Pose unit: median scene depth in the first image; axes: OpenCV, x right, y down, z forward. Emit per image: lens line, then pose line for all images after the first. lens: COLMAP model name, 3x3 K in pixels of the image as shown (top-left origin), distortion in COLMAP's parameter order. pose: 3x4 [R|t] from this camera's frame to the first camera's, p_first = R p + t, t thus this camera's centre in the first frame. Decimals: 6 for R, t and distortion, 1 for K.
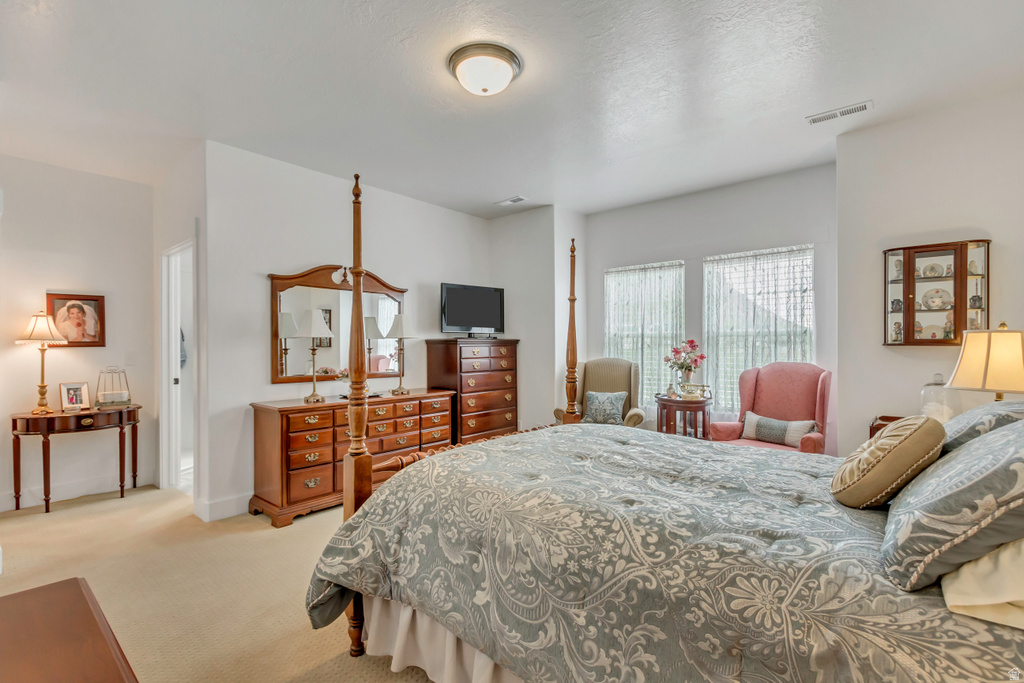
lens RADIAL K [[472.2, 0, 511.6], [0, 472.2, 342.5], [0, 0, 1]] dist [0.008336, 0.000102]
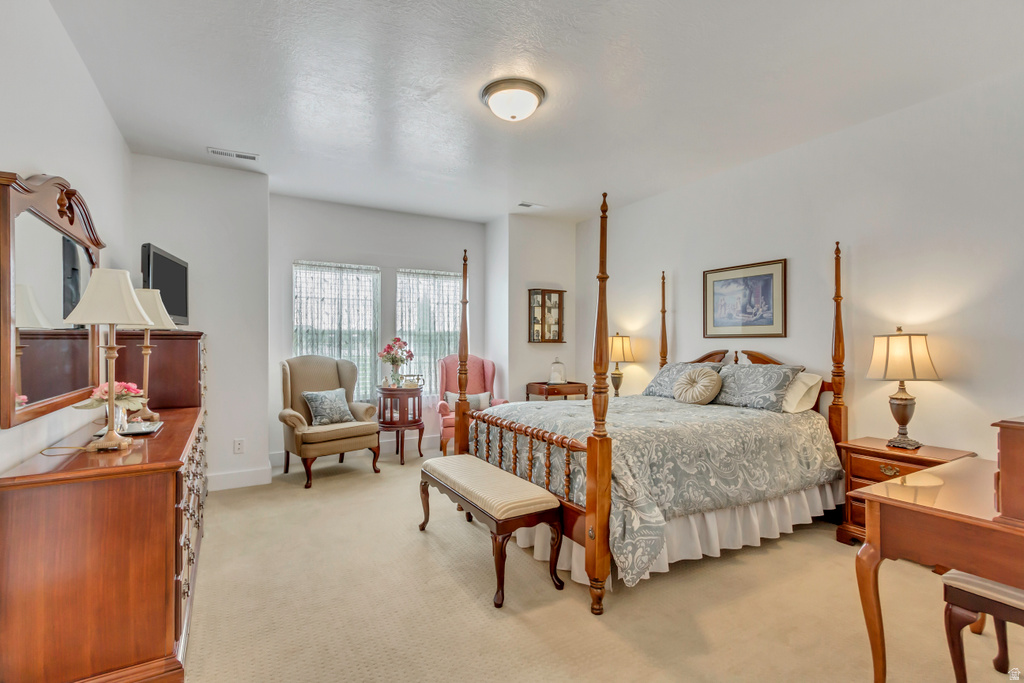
lens RADIAL K [[472.2, 0, 511.6], [0, 472.2, 342.5], [0, 0, 1]] dist [0.008336, 0.000102]
pose [[0.335549, 0.000716, 0.942023, -0.673907], [-0.004667, 0.999989, 0.000903, 0.003504], [-0.942011, -0.004699, 0.335548, 0.373118]]
